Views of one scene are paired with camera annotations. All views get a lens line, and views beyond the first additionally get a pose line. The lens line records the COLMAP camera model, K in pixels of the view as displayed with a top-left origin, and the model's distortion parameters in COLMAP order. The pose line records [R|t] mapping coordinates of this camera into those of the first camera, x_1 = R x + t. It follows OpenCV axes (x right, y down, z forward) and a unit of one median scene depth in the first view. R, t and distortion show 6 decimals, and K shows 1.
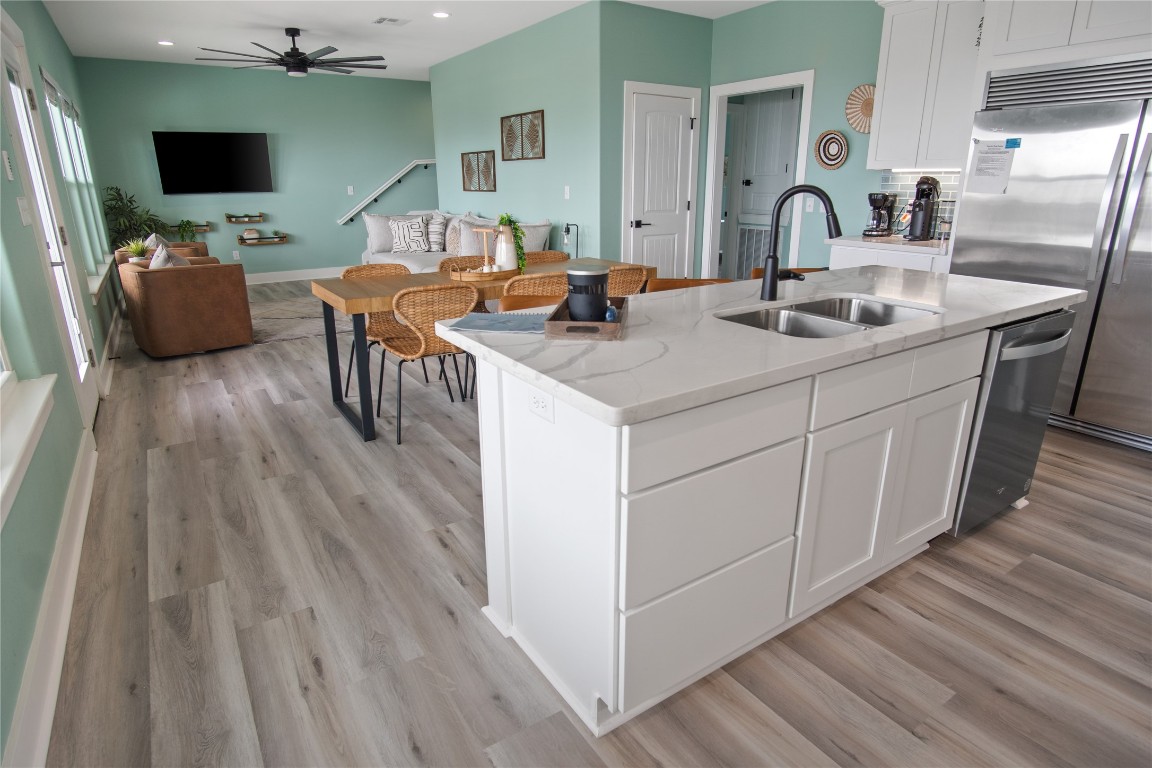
lens RADIAL K [[631.8, 0, 576.8], [0, 631.8, 389.3], [0, 0, 1]] dist [-0.028697, 0.005128]
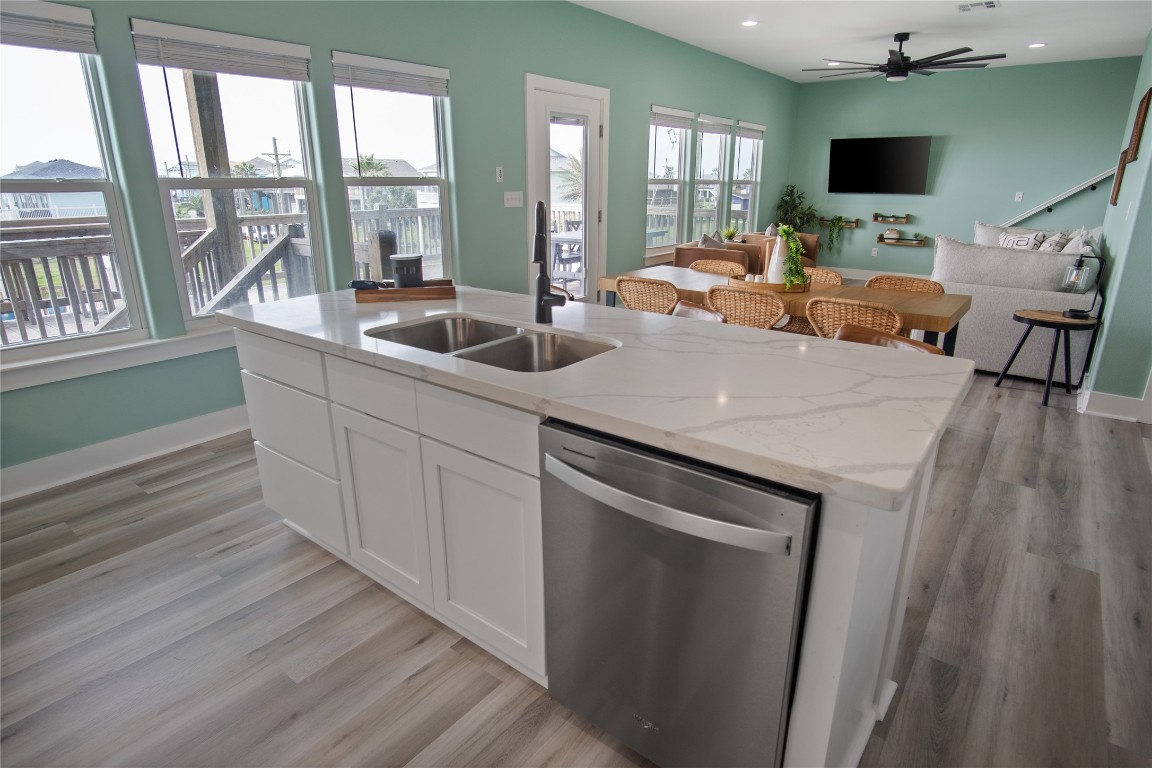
lens RADIAL K [[631.8, 0, 573.8], [0, 631.8, 380.4], [0, 0, 1]] dist [-0.028697, 0.005128]
pose [[0.316701, 0.295292, -0.901390, 0.362590], [-0.302899, 0.932034, 0.198908, -0.079825], [0.898862, 0.210035, 0.384619, 0.209504]]
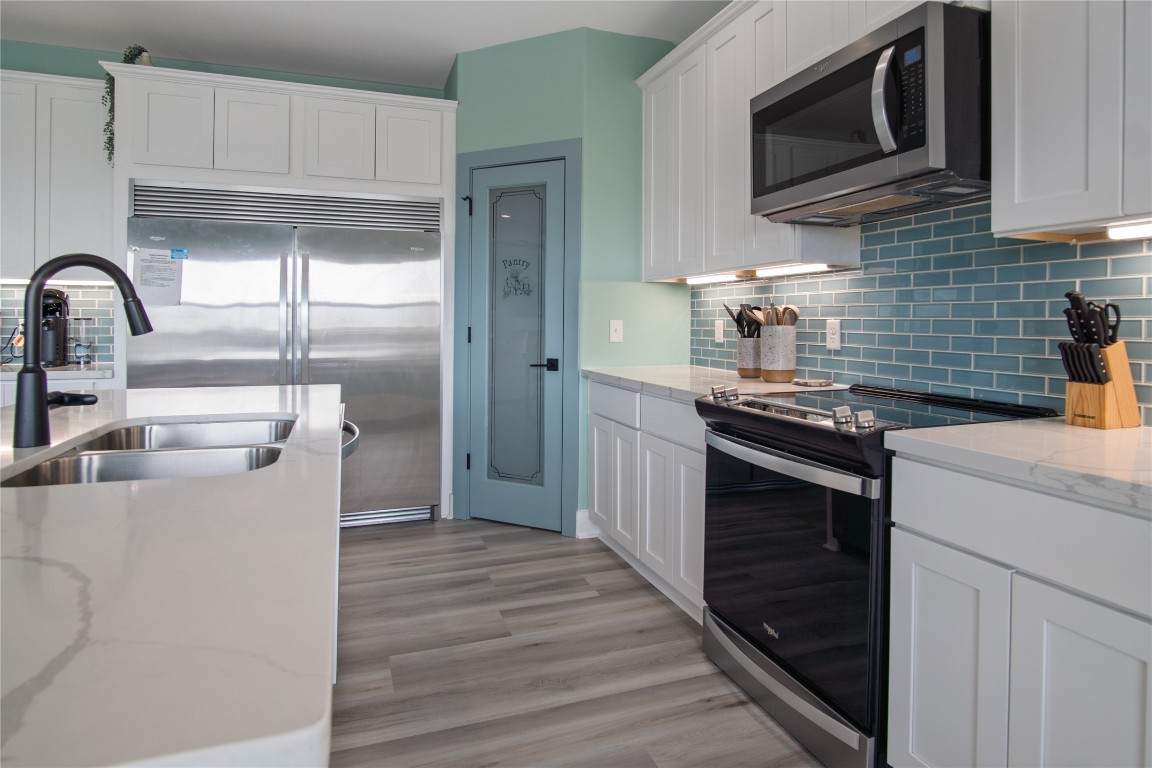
lens RADIAL K [[631.8, 0, 584.0], [0, 631.8, 328.4], [0, 0, 1]] dist [-0.028697, 0.005128]
pose [[0.231576, -0.001008, 0.972816, -0.034879], [0.300907, 0.951033, -0.070645, -0.015649], [-0.925110, 0.309086, 0.220540, 0.112447]]
